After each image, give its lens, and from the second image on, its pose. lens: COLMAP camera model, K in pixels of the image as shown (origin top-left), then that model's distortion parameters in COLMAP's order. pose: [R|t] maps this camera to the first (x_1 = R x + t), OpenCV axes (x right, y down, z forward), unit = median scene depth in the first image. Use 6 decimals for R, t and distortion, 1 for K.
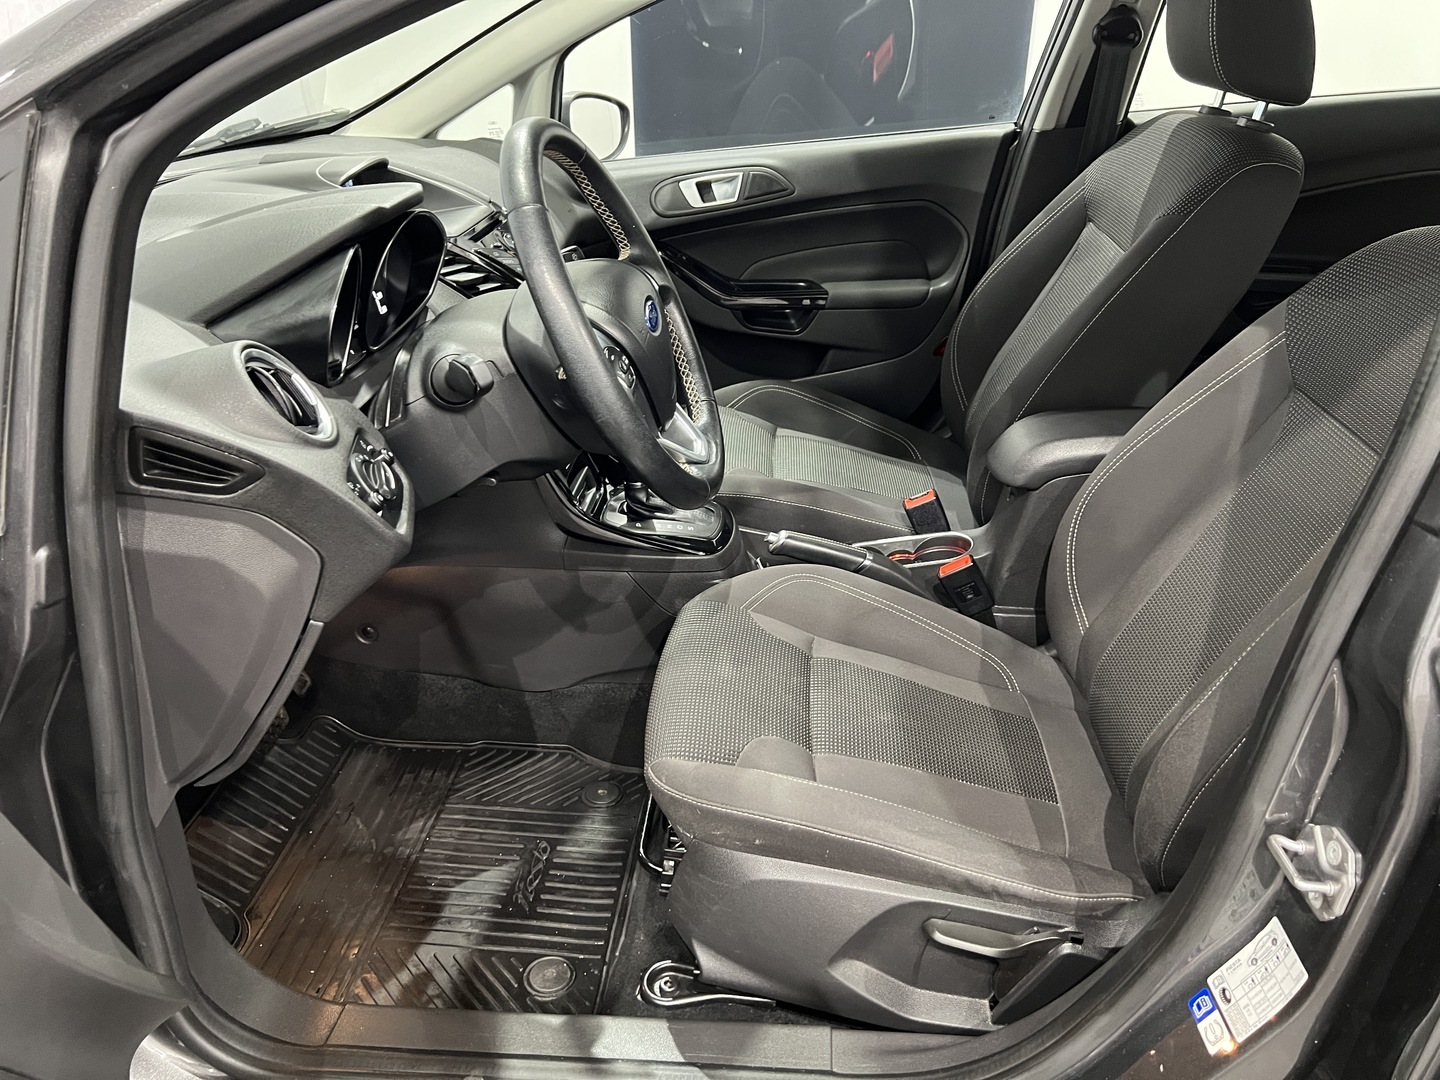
lens RADIAL K [[1076.8, 0, 720.0], [0, 1076.8, 540.0], [0, 0, 1]] dist [0.106650, -0.162890]
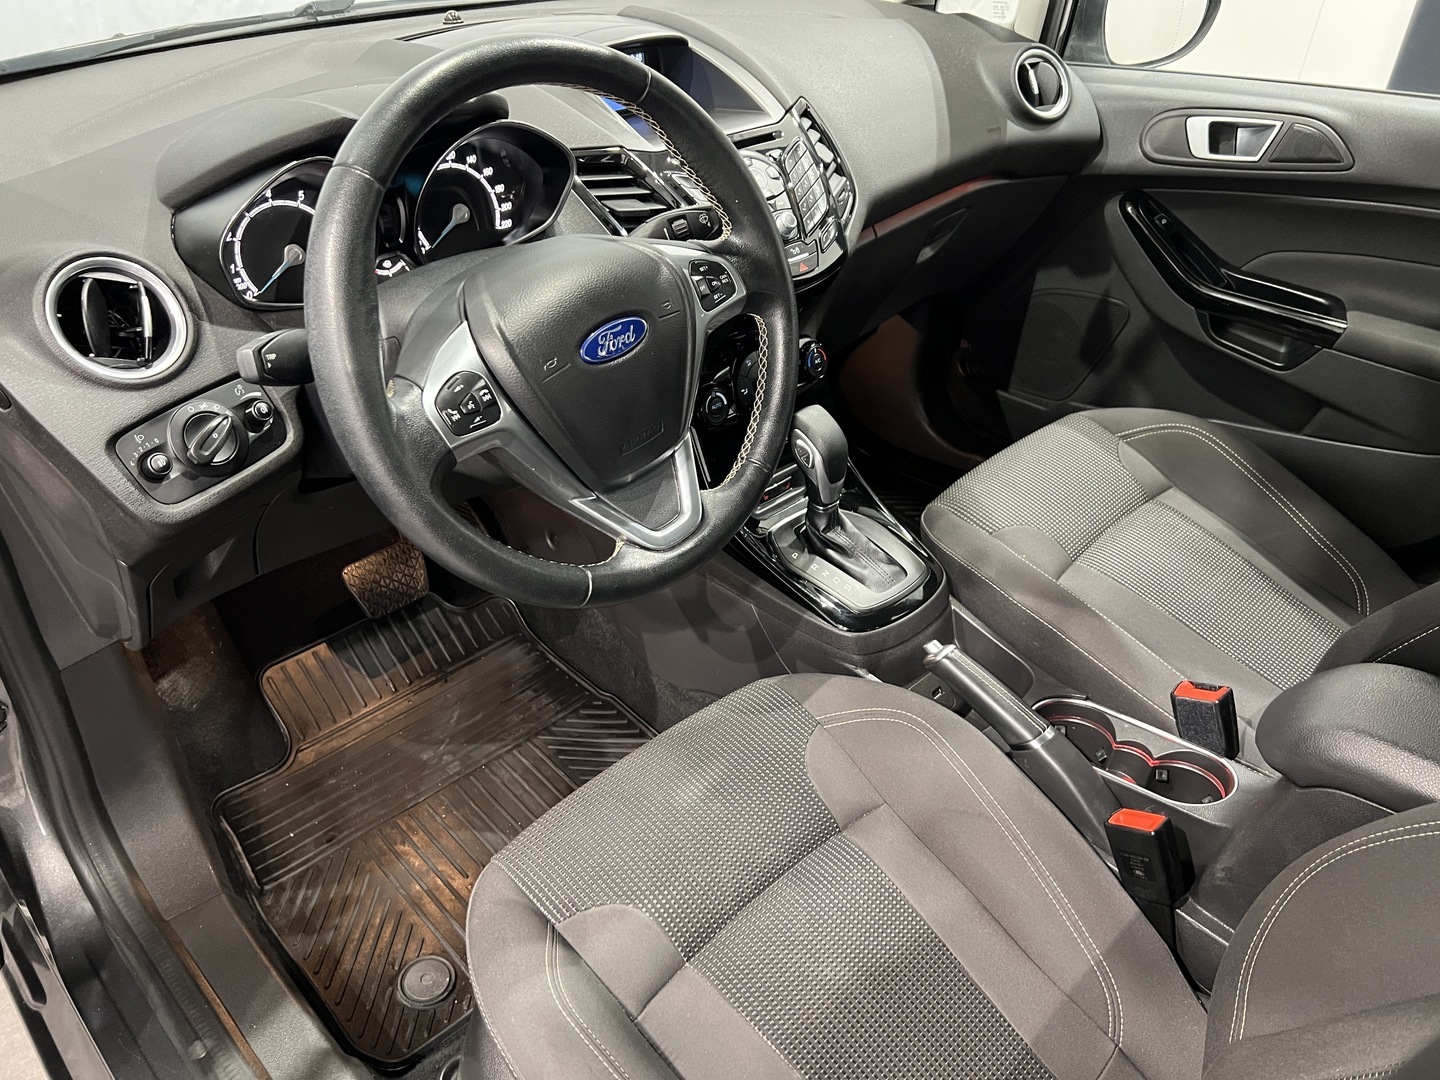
lens RADIAL K [[1076.8, 0, 720.0], [0, 1076.8, 540.0], [0, 0, 1]] dist [0.106650, -0.162890]
pose [[0.756225, 0.405582, -0.513446, 0.213179], [-0.329034, 0.913998, 0.237370, -0.145707], [0.565562, -0.010564, 0.824638, 0.231205]]
